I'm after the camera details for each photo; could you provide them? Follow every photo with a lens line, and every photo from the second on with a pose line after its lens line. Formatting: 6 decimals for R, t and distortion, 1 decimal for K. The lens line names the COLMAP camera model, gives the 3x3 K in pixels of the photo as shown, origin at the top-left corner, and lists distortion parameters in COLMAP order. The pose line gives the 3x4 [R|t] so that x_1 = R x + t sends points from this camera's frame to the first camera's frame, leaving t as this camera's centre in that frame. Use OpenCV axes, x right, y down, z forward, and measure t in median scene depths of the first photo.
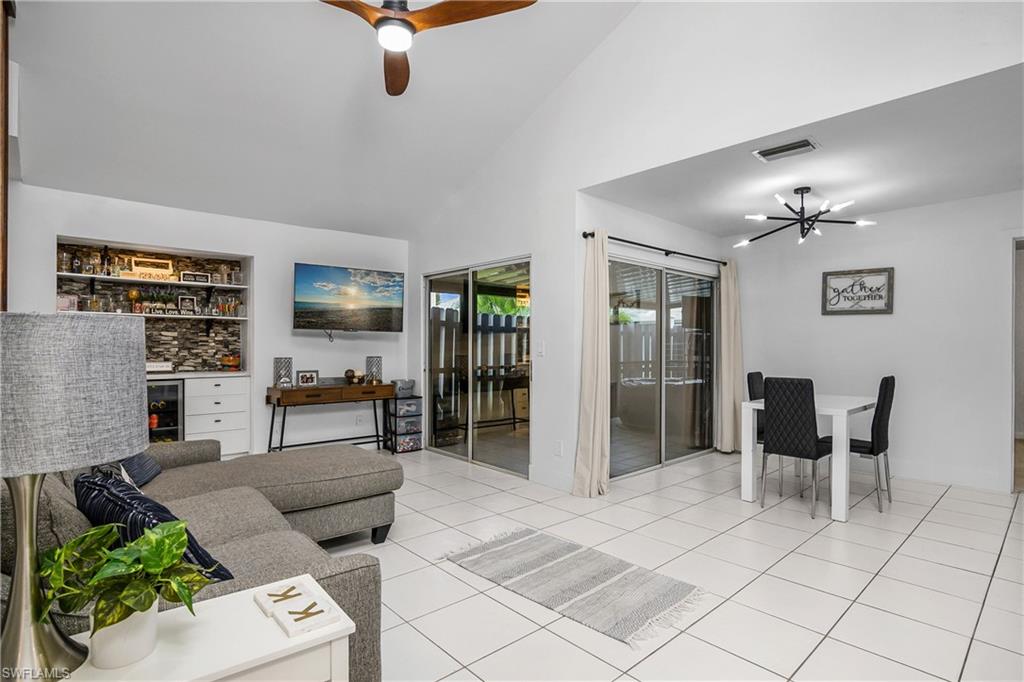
lens RADIAL K [[507.9, 0, 502.6], [0, 507.9, 339.1], [0, 0, 1]] dist [-0.018537, 0.000012]
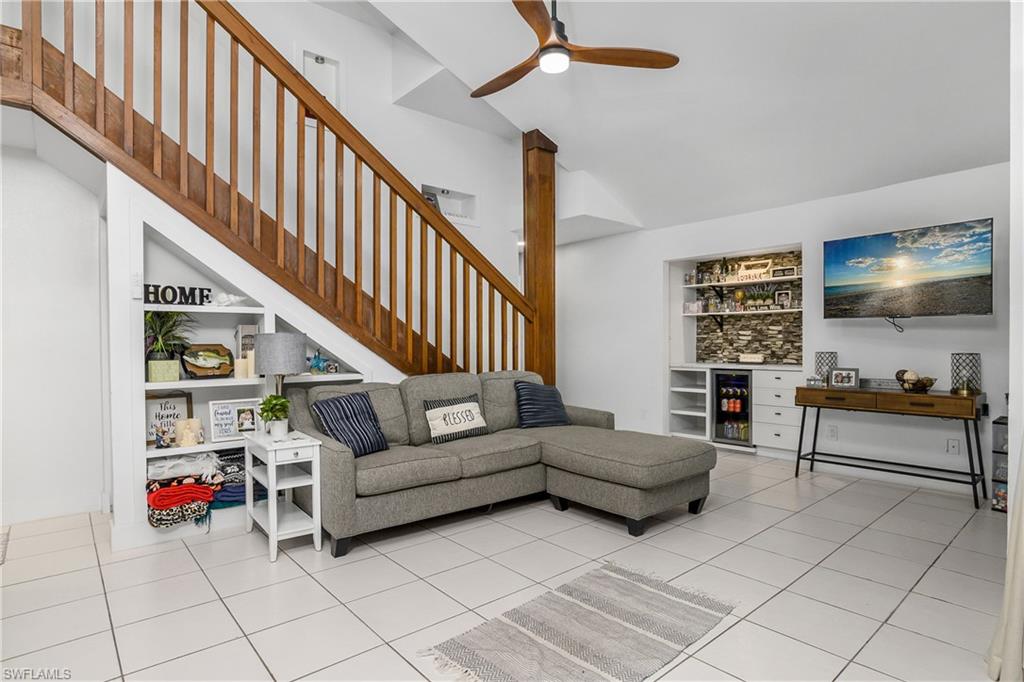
lens RADIAL K [[546.9, 0, 512.0], [0, 546.9, 341.0], [0, 0, 1]] dist [-0.021094, -0.000449]
pose [[-0.014131, -0.002402, -0.999897, 0.504268], [0.020336, 0.999790, -0.002689, 0.009151], [0.999693, -0.020372, -0.014079, 0.467139]]
